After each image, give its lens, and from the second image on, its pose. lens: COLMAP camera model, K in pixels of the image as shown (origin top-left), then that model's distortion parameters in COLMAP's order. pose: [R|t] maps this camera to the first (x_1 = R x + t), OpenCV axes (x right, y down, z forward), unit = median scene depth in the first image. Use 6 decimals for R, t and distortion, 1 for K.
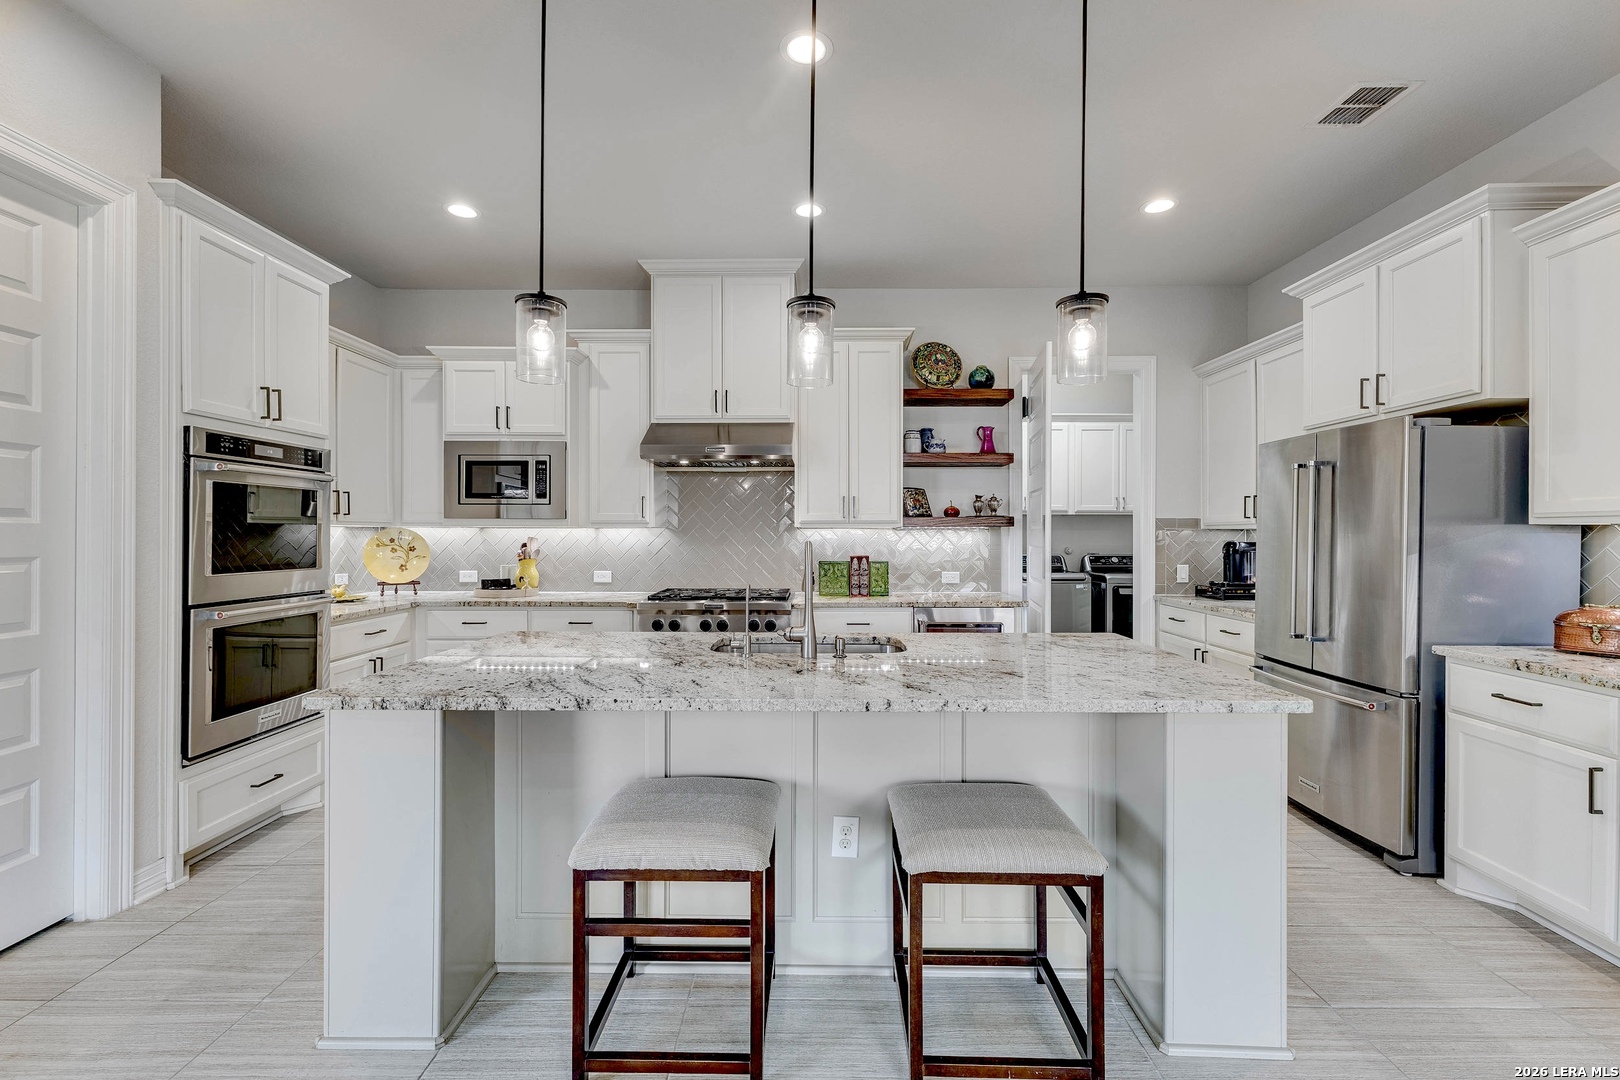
lens RADIAL K [[693.1, 0, 808.5], [0, 693.1, 536.4], [0, 0, 1]] dist [0.007977, -0.000998]
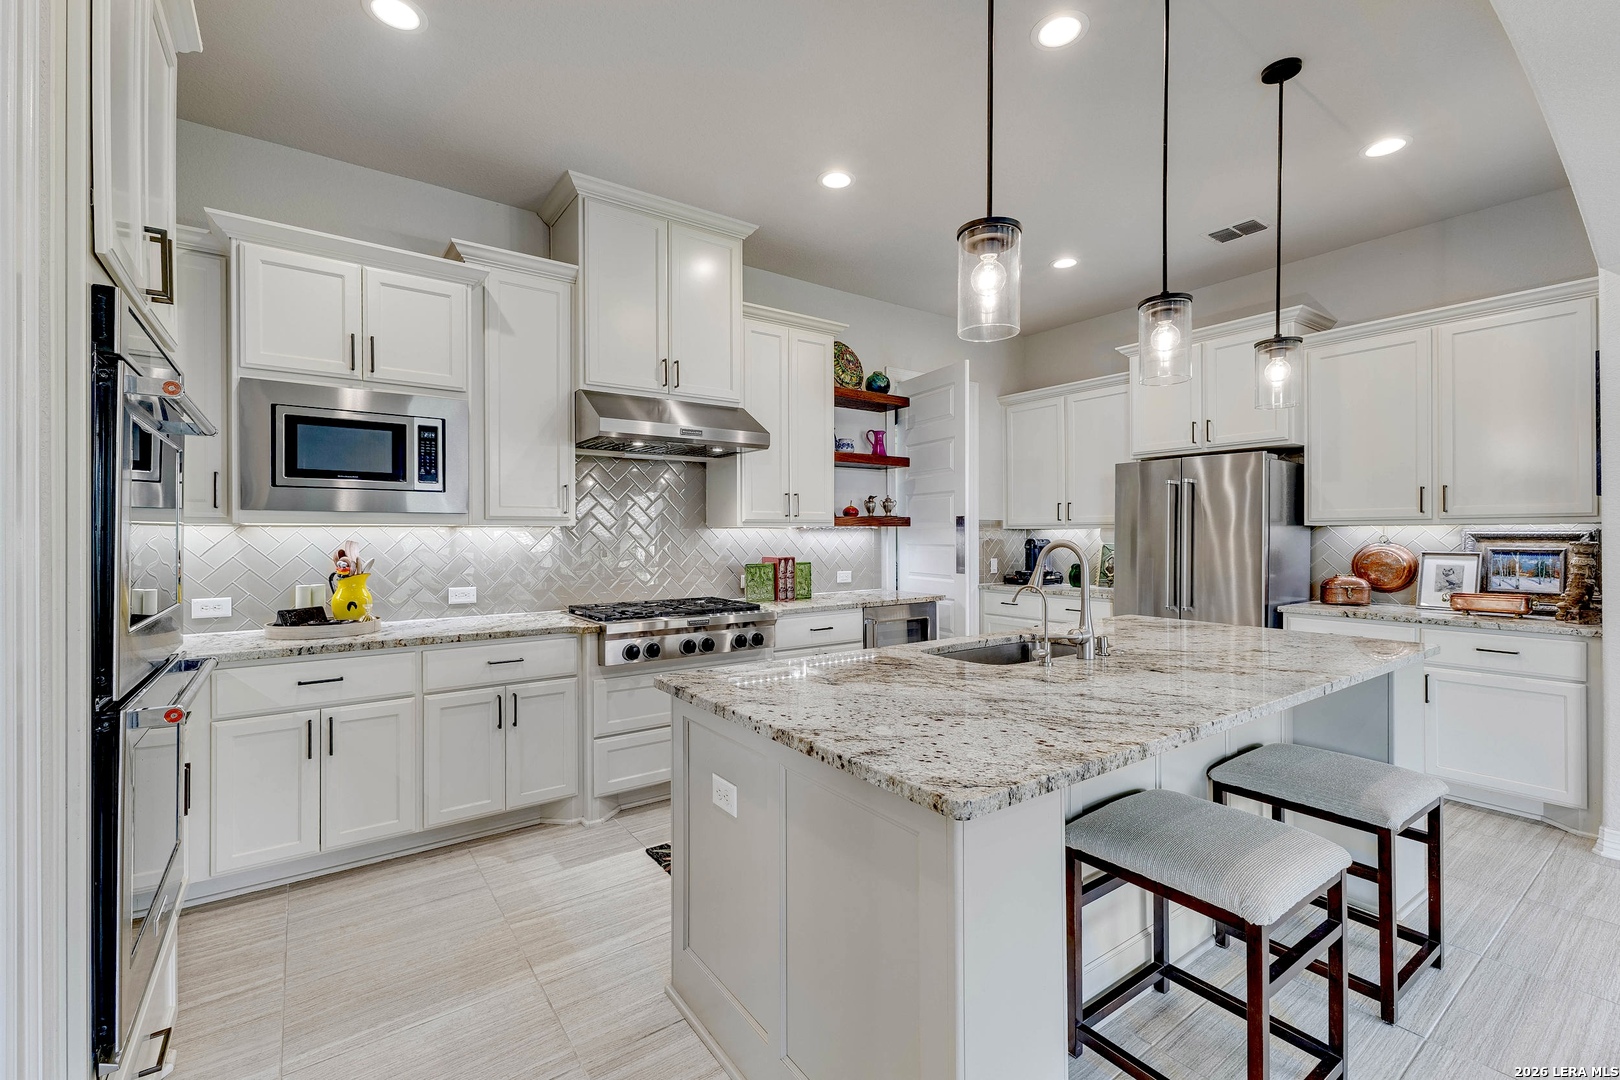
lens RADIAL K [[693.1, 0, 809.9], [0, 693.1, 535.3], [0, 0, 1]] dist [0.007977, -0.000998]
pose [[0.805035, -0.004953, 0.593206, -0.465245], [0.007478, 0.999970, -0.001799, 0.000234], [-0.593180, 0.005884, 0.805048, 0.232185]]
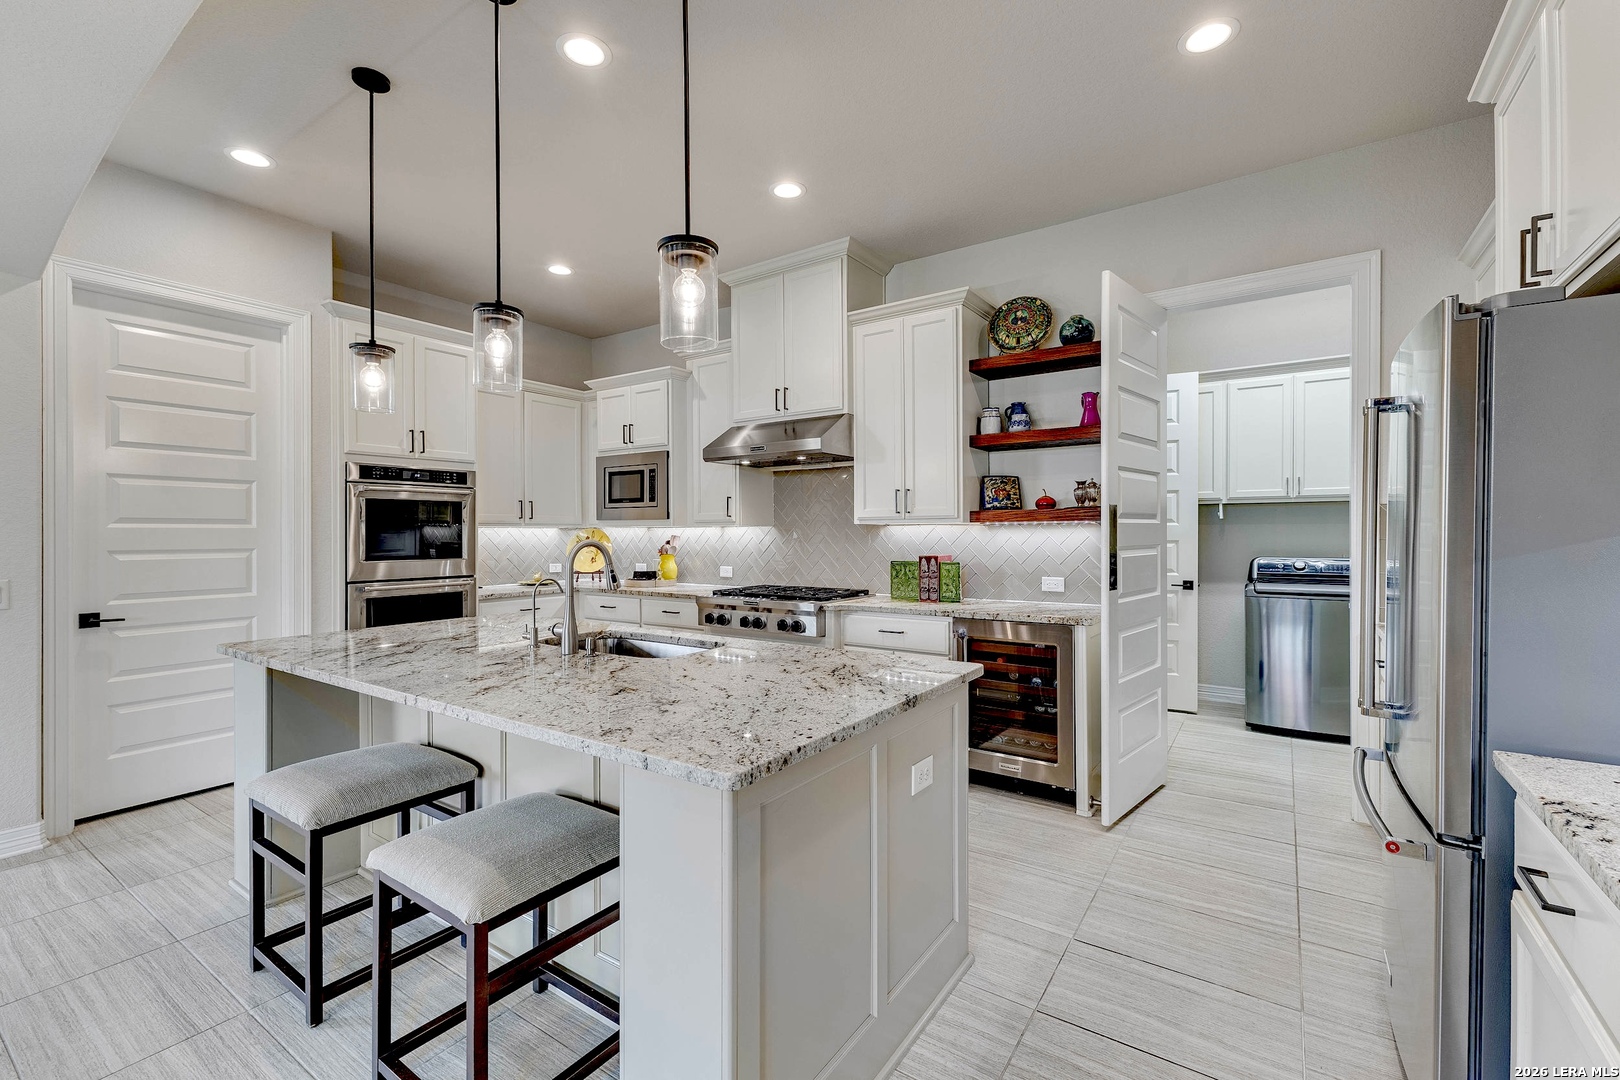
lens RADIAL K [[693.1, 0, 813.1], [0, 693.1, 536.8], [0, 0, 1]] dist [0.007977, -0.000998]
pose [[0.831182, -0.000914, -0.556000, 0.452936], [0.003119, 0.999991, 0.003018, 0.000626], [0.555992, -0.004242, 0.831177, 0.186101]]
